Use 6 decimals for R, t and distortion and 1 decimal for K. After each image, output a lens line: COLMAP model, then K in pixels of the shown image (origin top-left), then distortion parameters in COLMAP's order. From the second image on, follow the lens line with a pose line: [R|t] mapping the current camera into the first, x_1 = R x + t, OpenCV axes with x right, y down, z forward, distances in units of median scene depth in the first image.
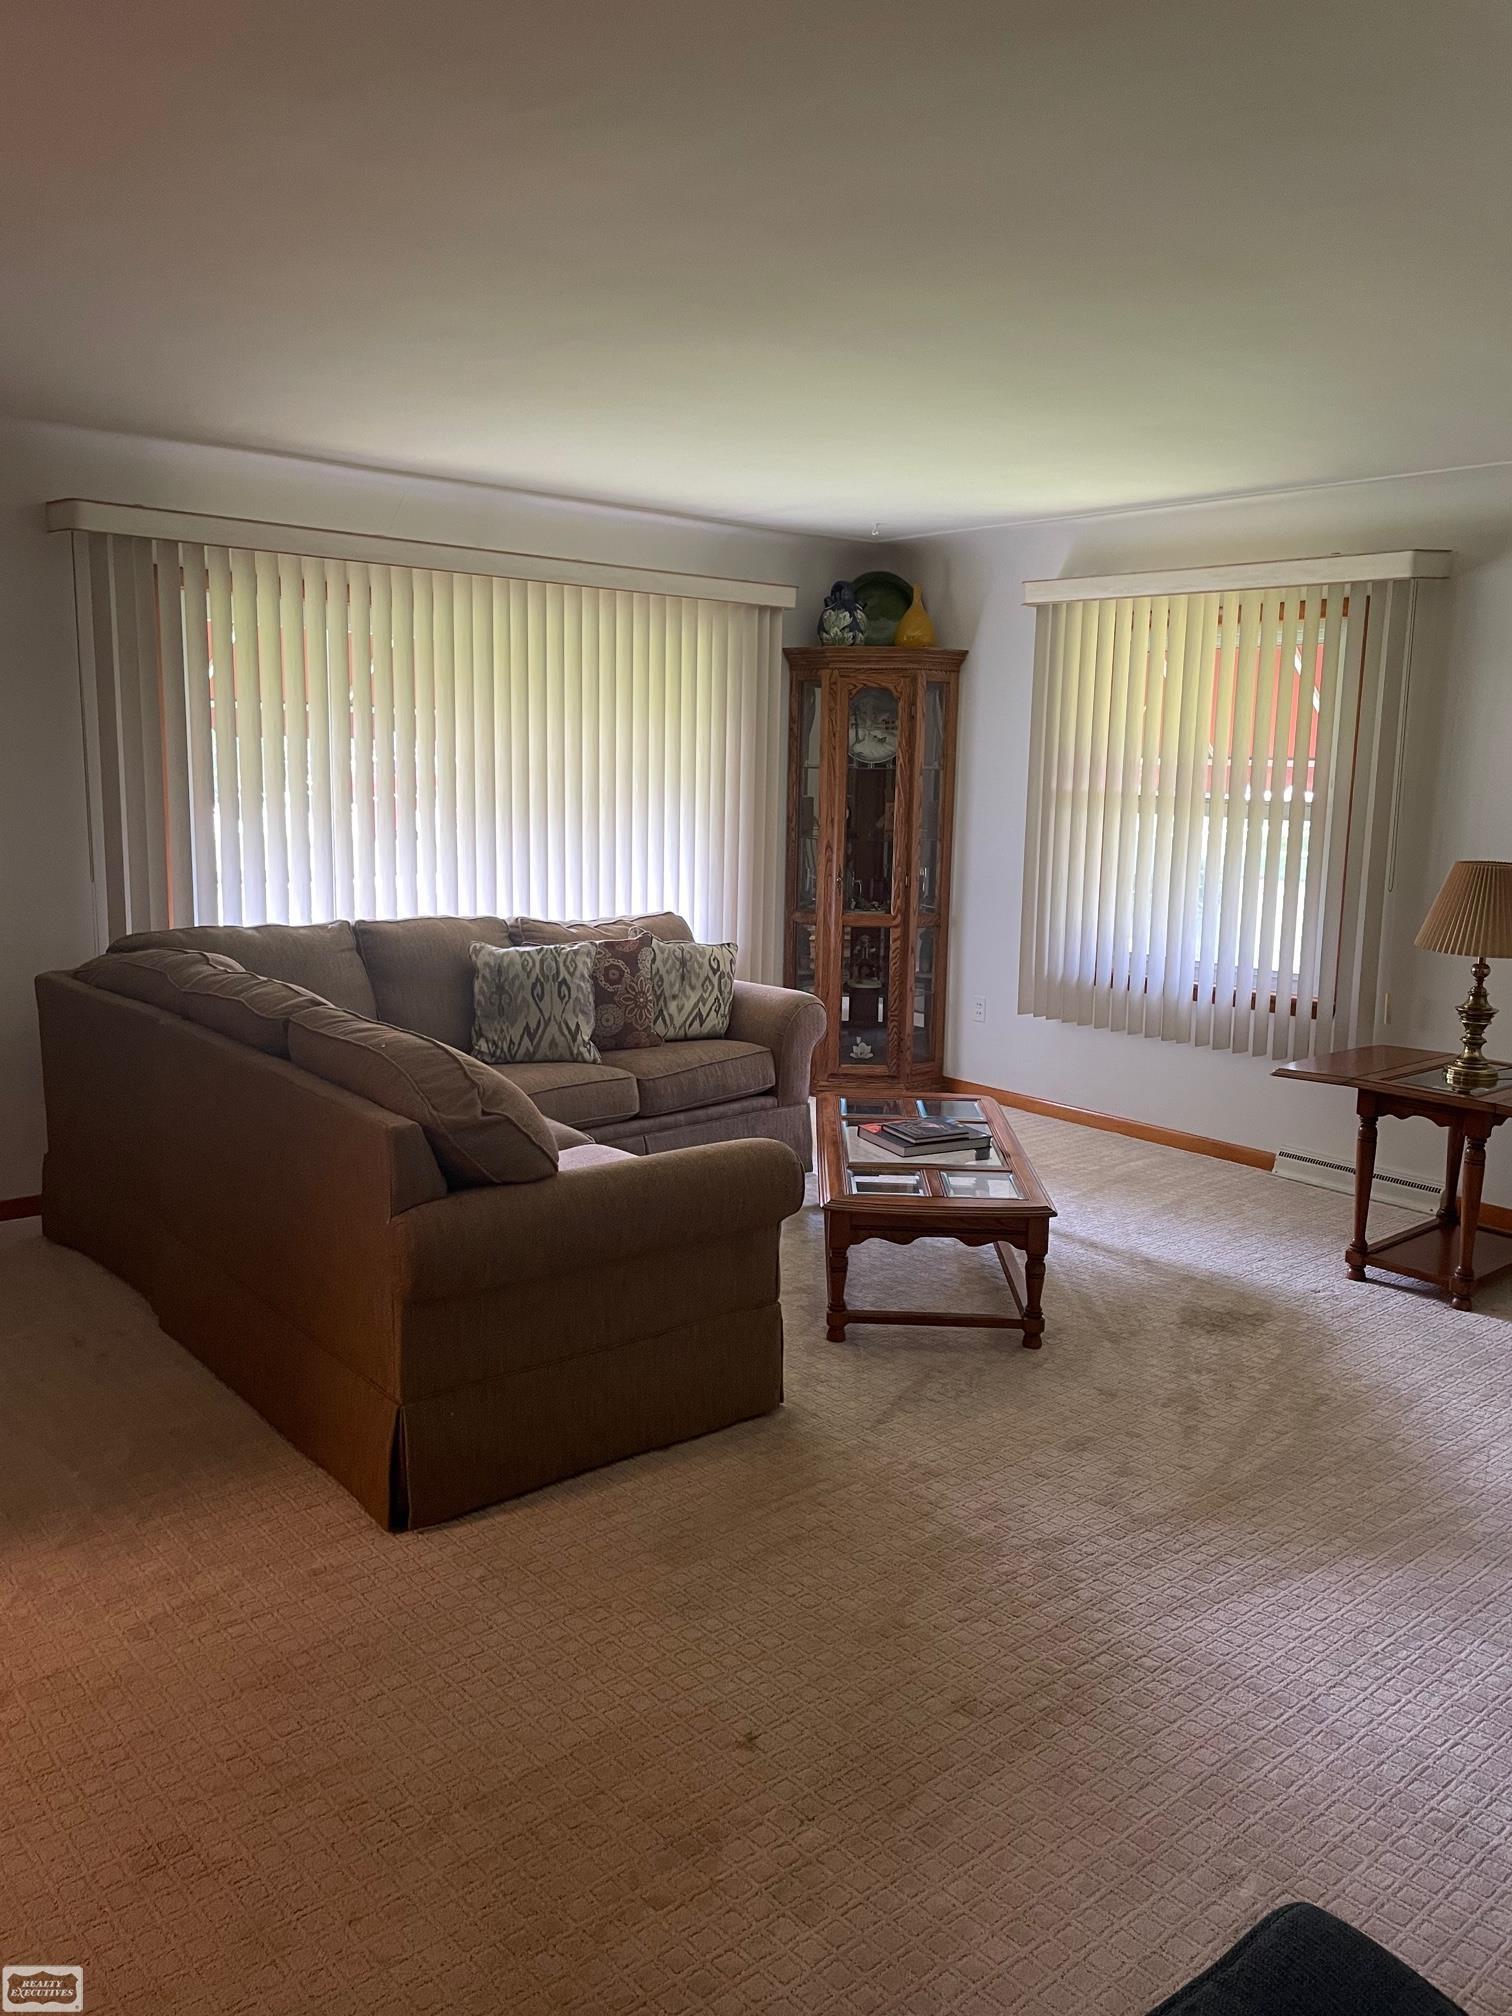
lens RADIAL K [[1555.6, 0, 760.8], [0, 1555.6, 1006.9], [0, 0, 1]] dist [0.048230, -0.027919]
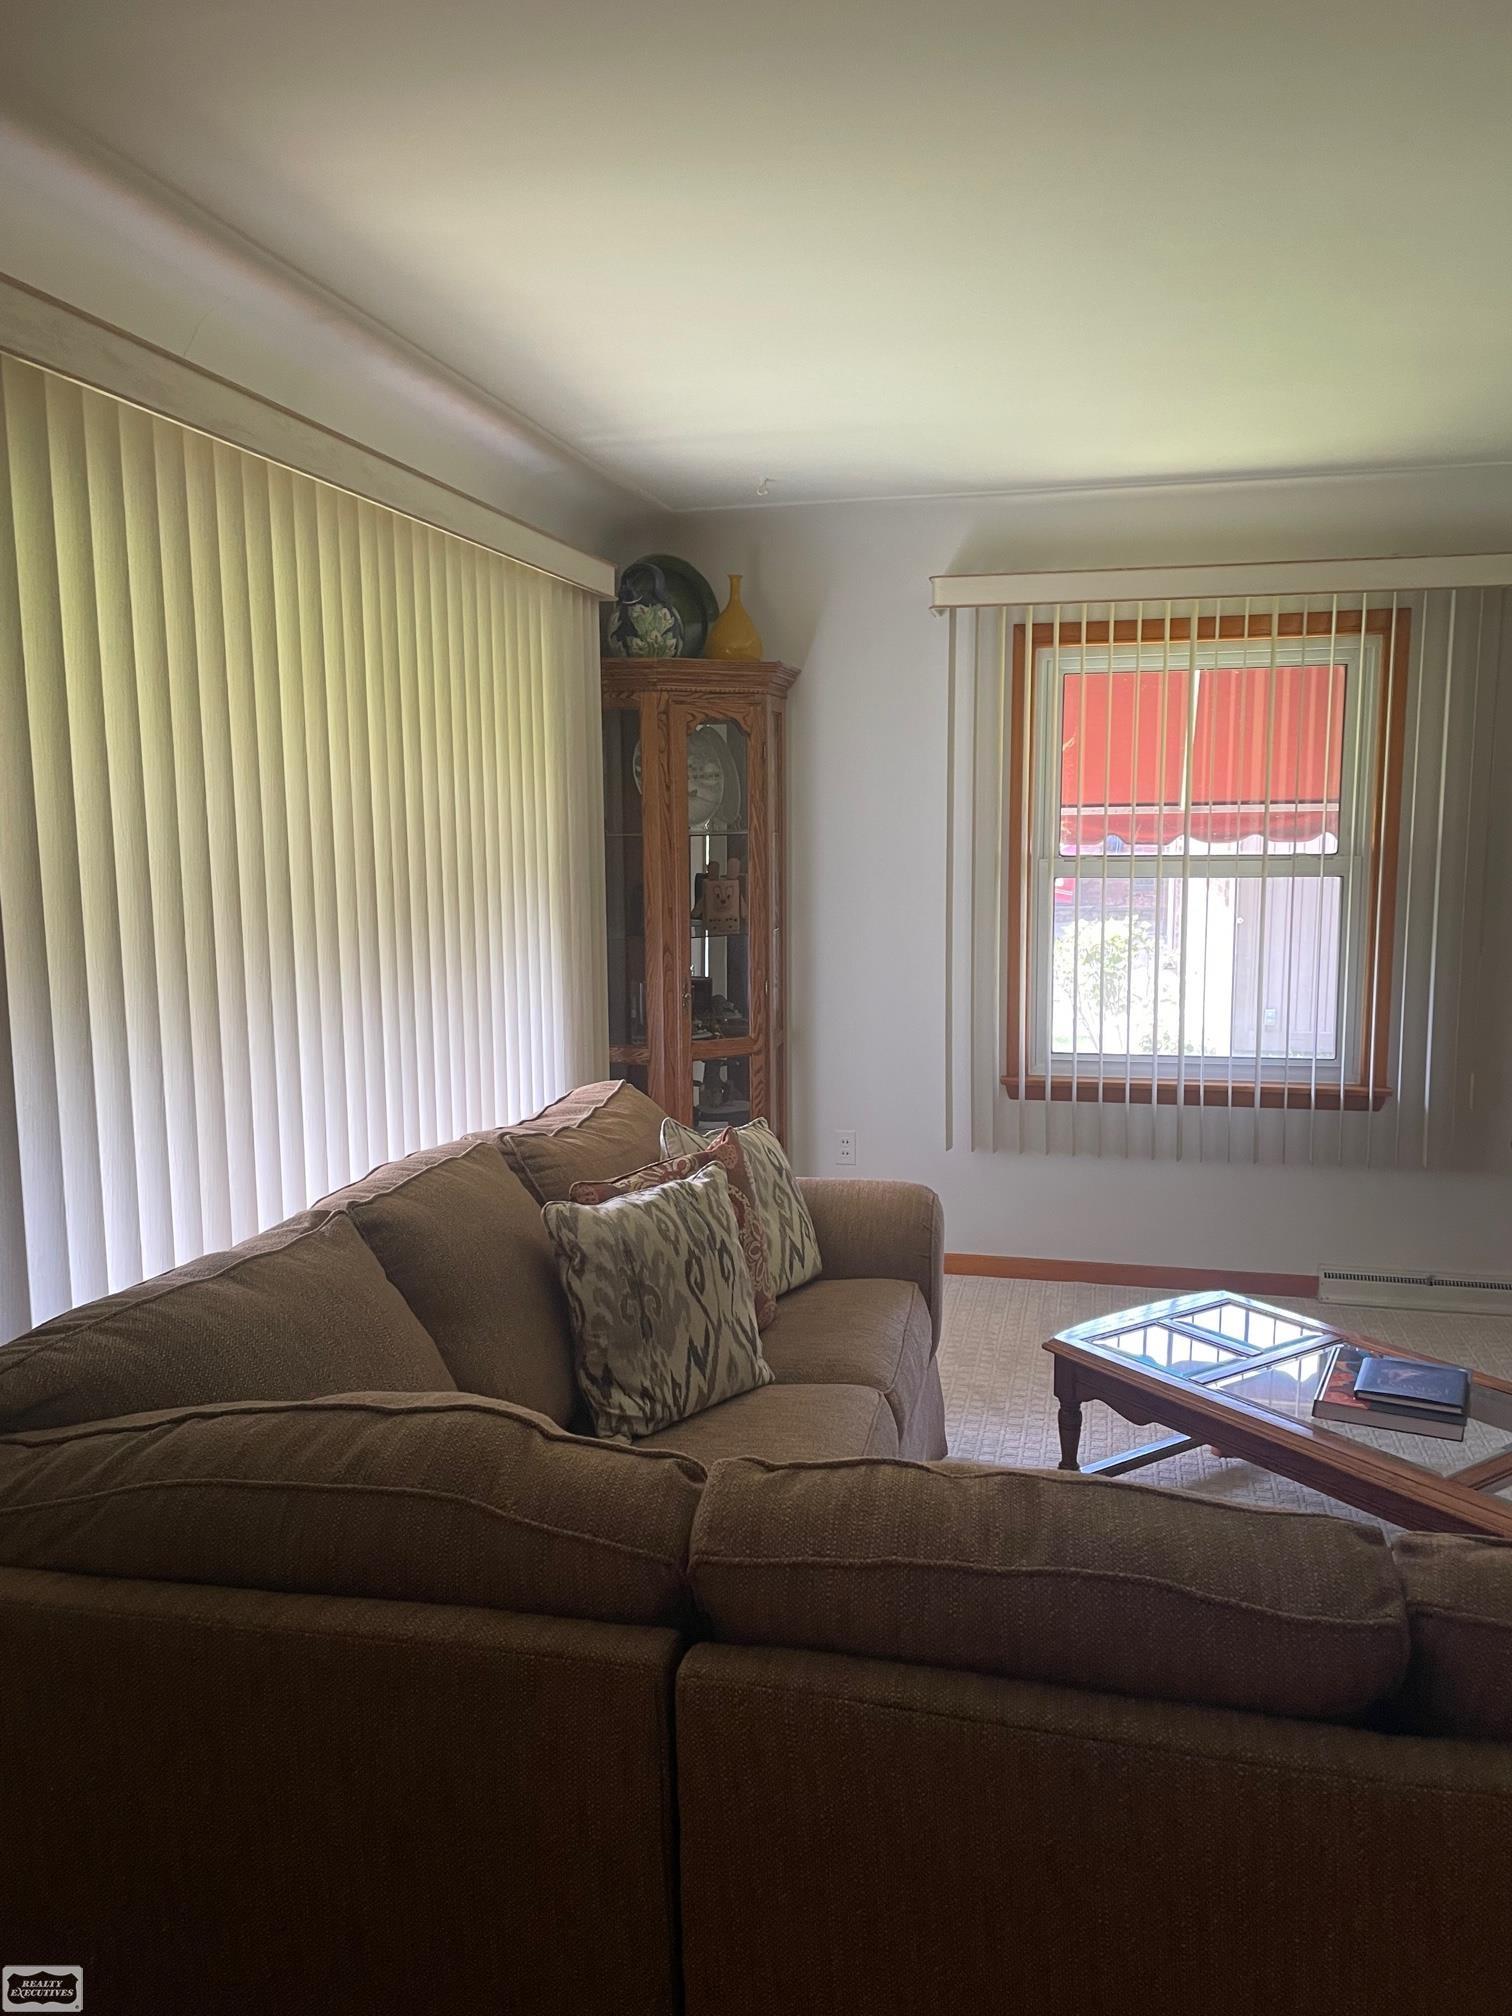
lens RADIAL K [[1555.6, 0, 754.0], [0, 1555.6, 1008.9], [0, 0, 1]] dist [0.048230, -0.027919]
pose [[0.805101, -0.105778, 0.583630, -0.426677], [0.122485, 0.992410, 0.010901, -0.103323], [-0.580353, 0.062710, 0.811947, 0.549908]]
